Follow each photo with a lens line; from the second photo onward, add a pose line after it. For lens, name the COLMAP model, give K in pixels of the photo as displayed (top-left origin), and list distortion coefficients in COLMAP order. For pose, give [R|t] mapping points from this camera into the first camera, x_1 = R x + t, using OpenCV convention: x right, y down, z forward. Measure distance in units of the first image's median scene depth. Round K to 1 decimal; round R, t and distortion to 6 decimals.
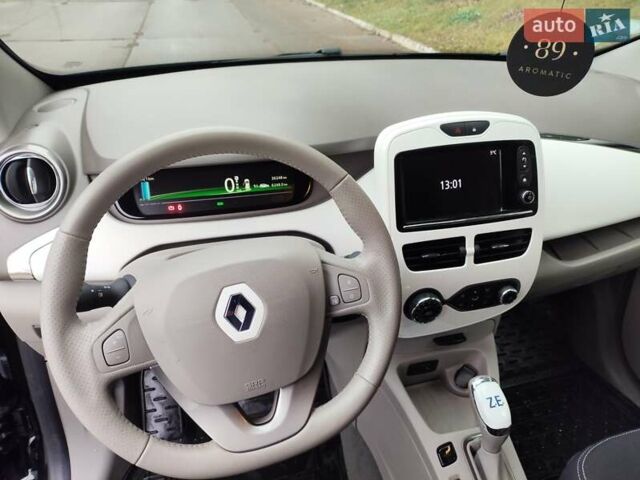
lens RADIAL K [[475.9, 0, 320.0], [0, 475.9, 240.0], [0, 0, 1]] dist [0.062548, -0.083291]
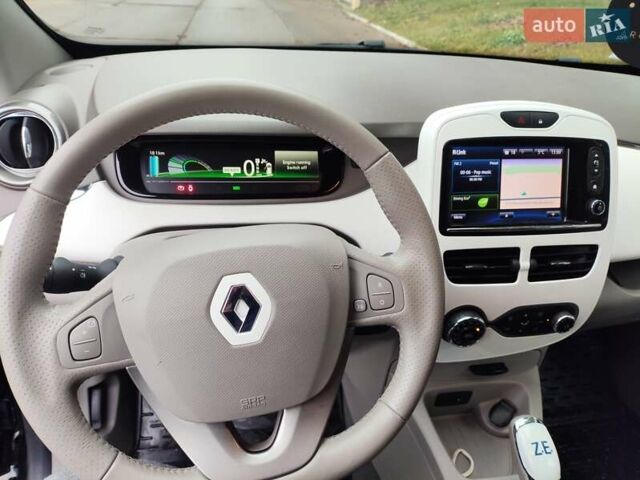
lens RADIAL K [[475.9, 0, 320.0], [0, 475.9, 240.0], [0, 0, 1]] dist [0.062548, -0.083291]
pose [[0.995356, 0.080882, -0.052196, -0.003044], [-0.082466, 0.996173, -0.028955, 0.033239], [0.049655, 0.033125, 0.998217, 0.140080]]
